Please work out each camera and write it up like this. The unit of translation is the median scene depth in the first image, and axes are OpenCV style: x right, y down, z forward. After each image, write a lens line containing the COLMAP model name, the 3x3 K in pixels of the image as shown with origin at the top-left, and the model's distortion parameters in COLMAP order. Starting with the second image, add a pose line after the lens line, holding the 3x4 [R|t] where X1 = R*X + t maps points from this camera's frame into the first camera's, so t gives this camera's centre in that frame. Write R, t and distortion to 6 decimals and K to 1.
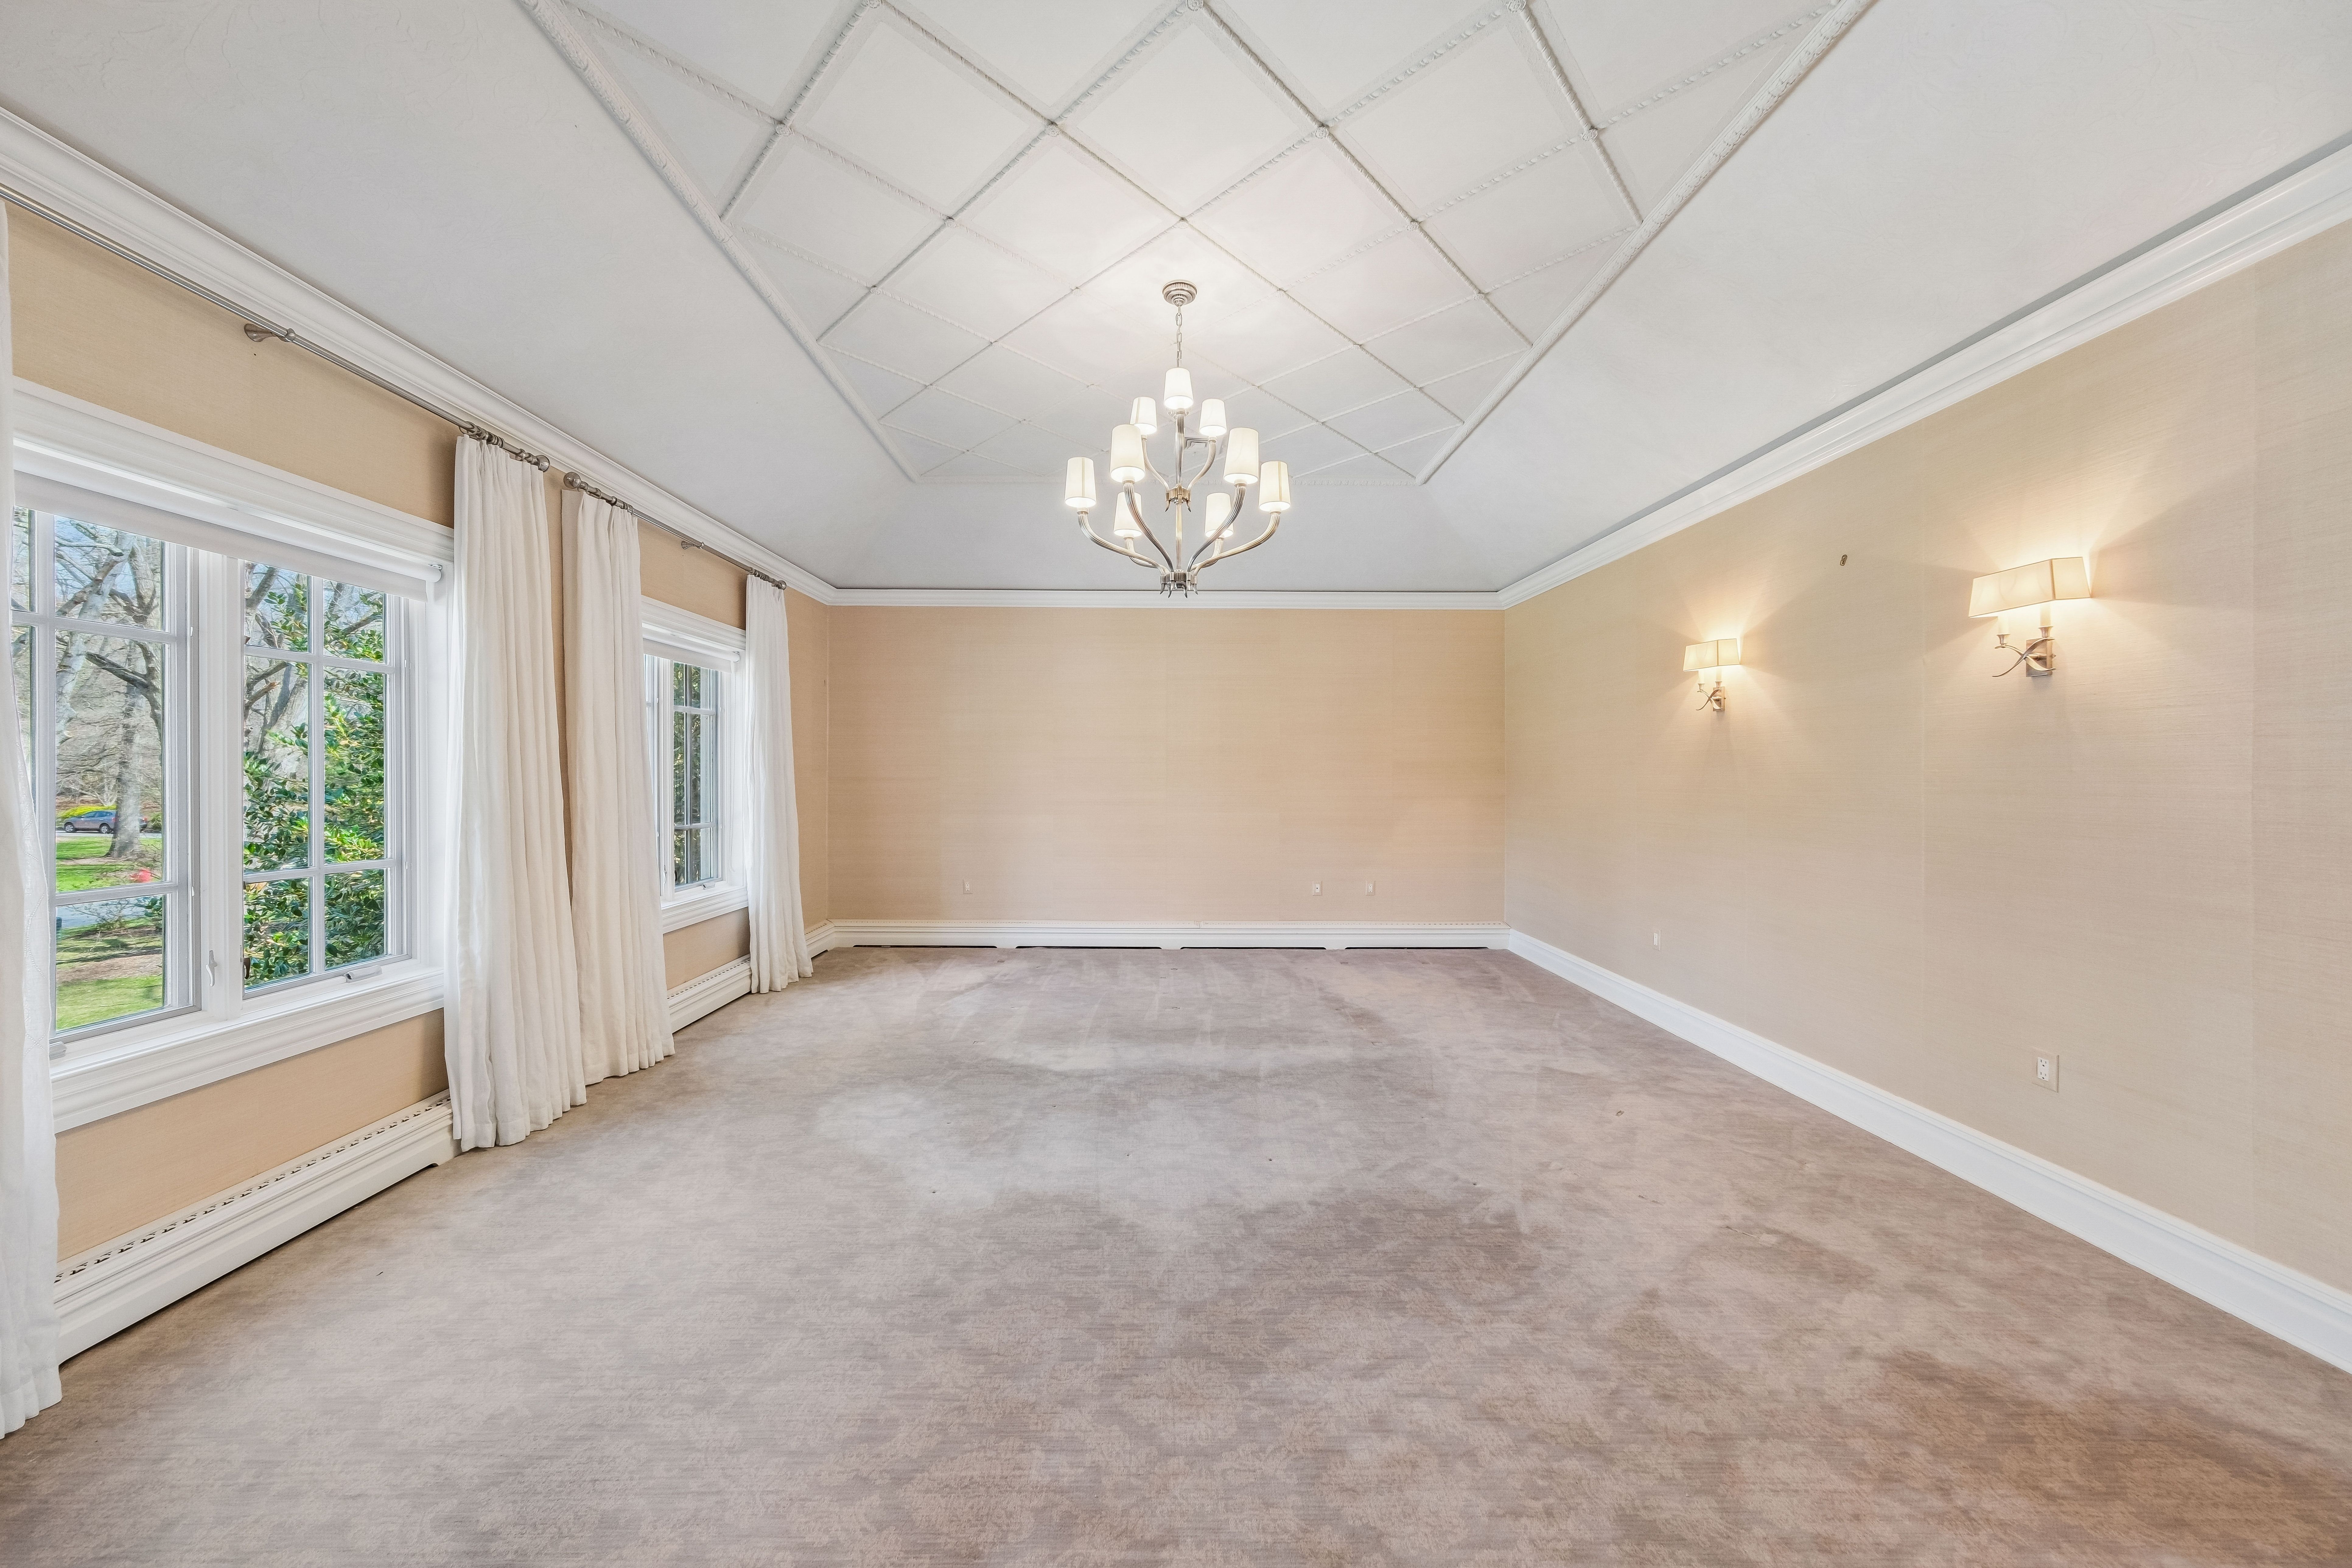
lens RADIAL K [[798.7, 0, 1165.5], [0, 798.7, 782.5], [0, 0, 1]] dist [-0.000180, 0.002417]
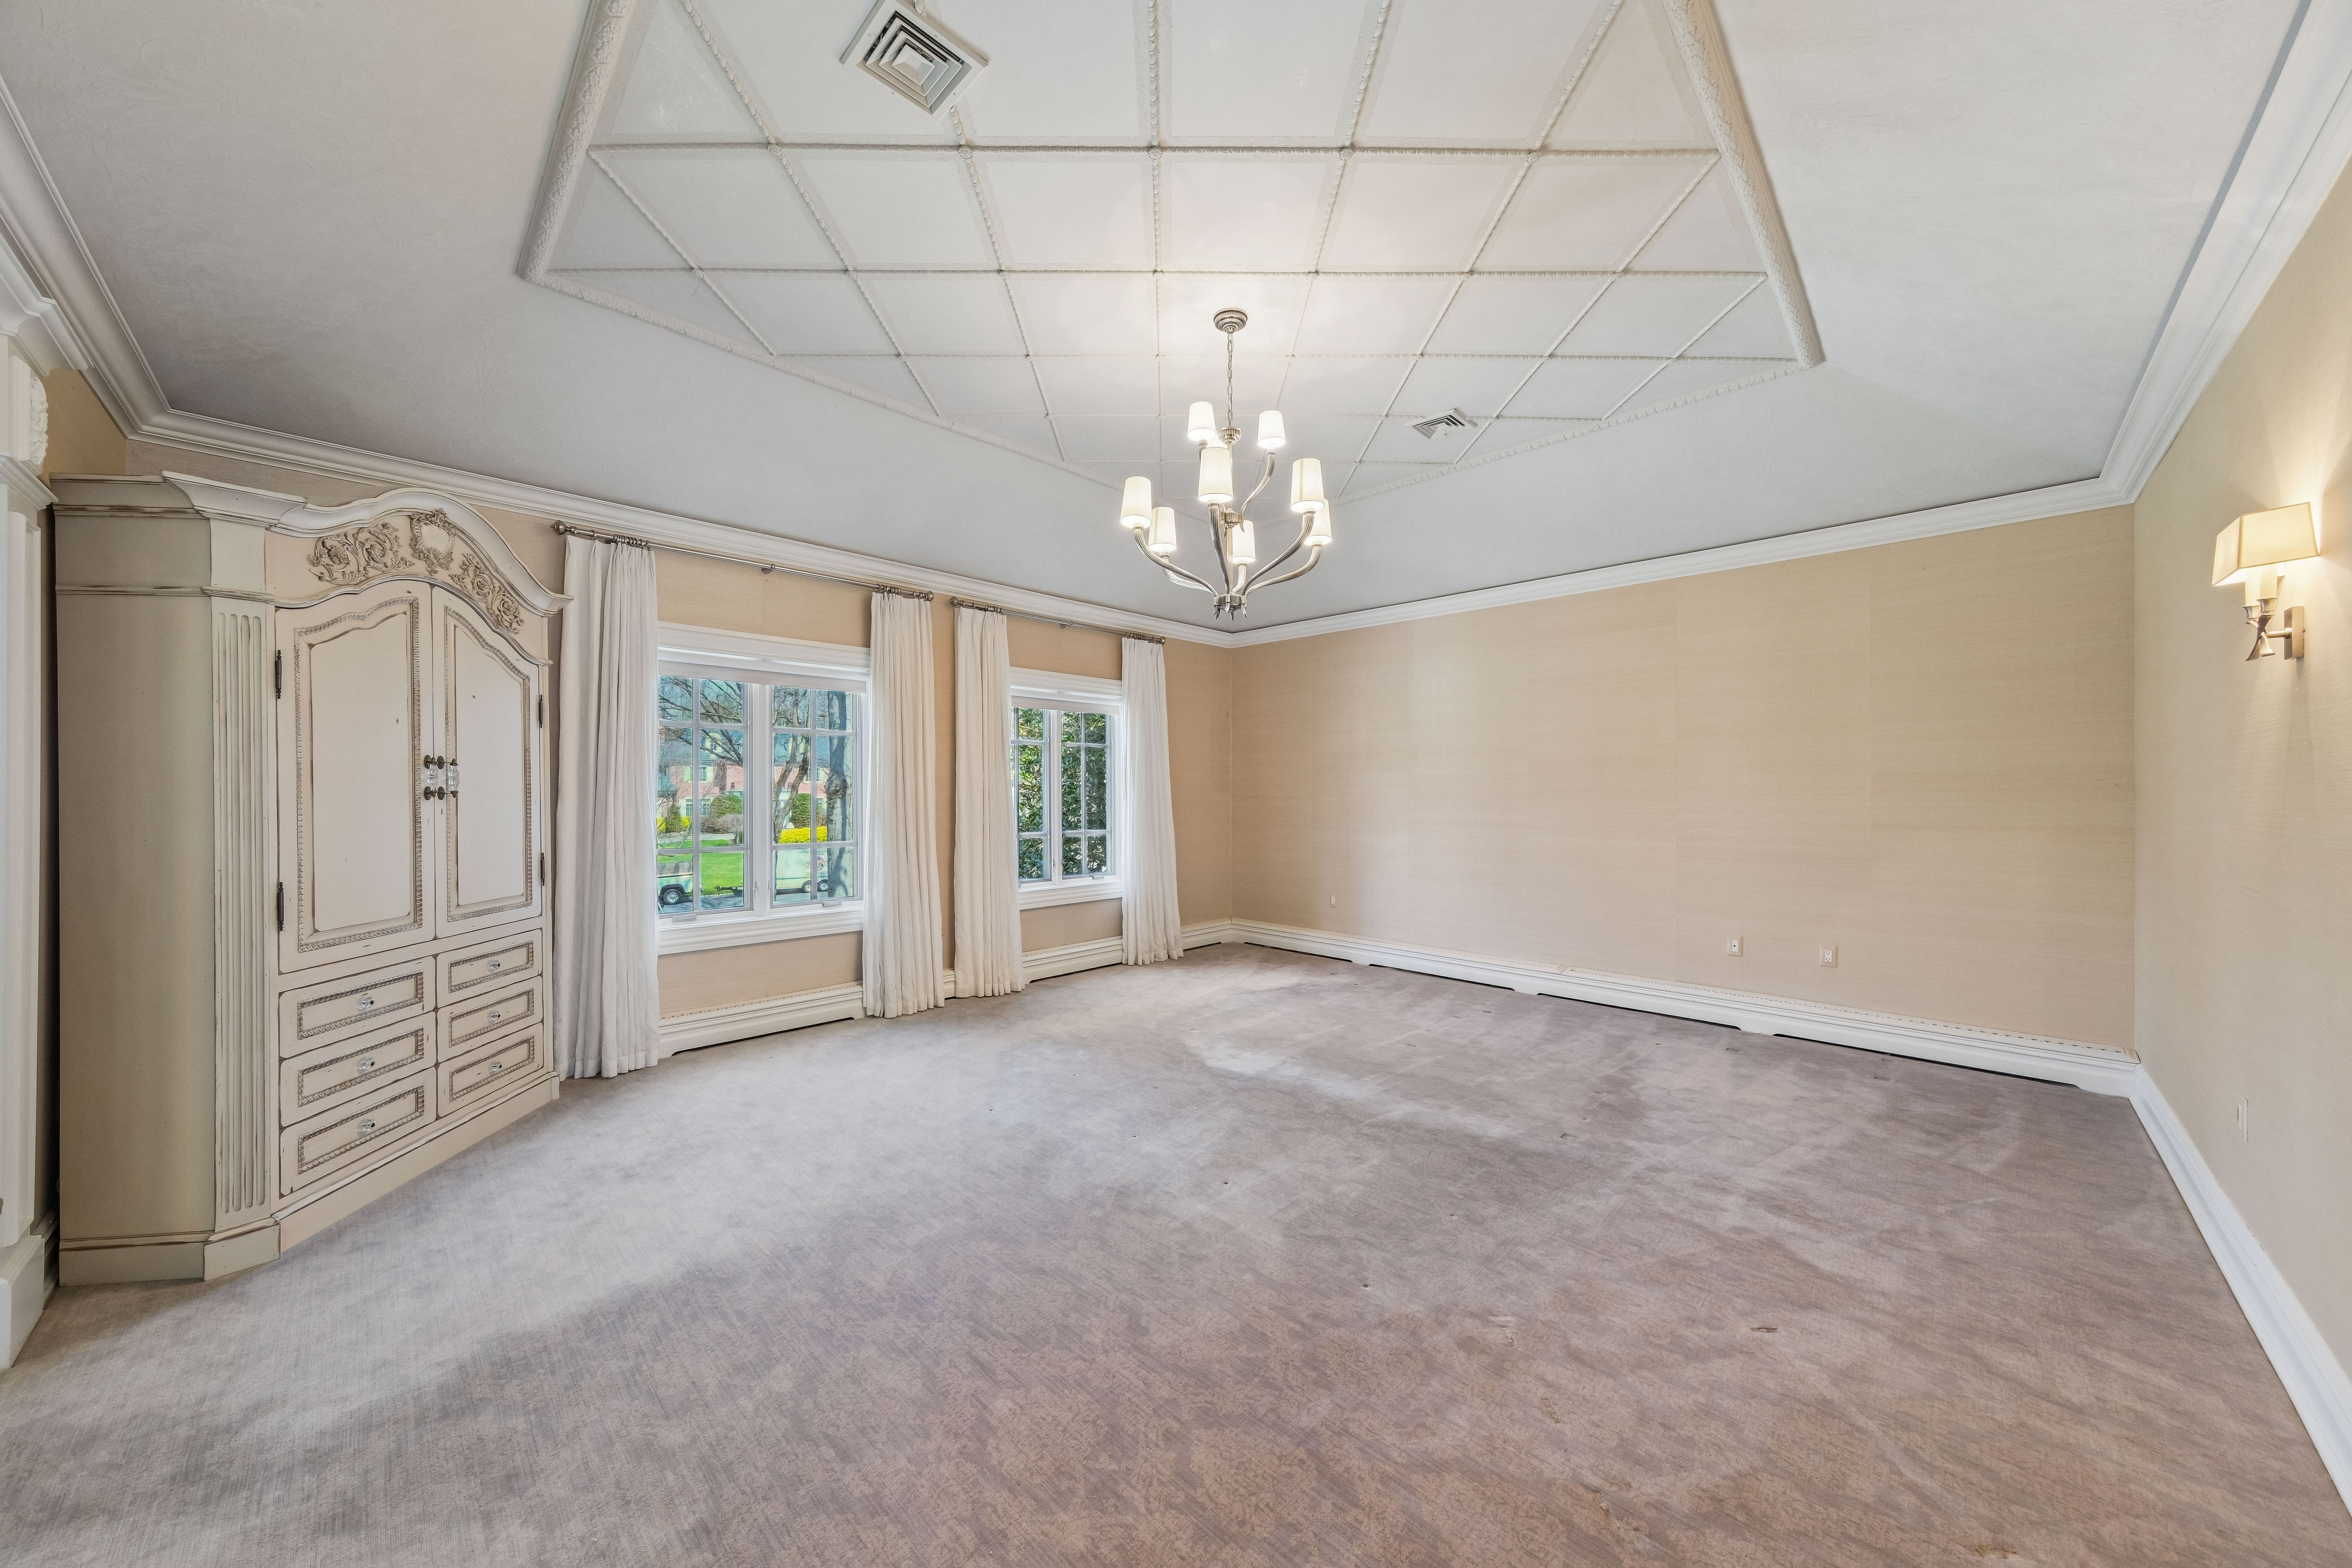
lens RADIAL K [[798.7, 0, 1170.1], [0, 798.7, 798.7], [0, 0, 1]] dist [-0.000180, 0.002417]
pose [[0.706560, 0.001761, -0.707651, 0.604019], [-0.004479, 0.999988, -0.001984, 0.001782], [0.707639, 0.004571, 0.706560, 0.199217]]
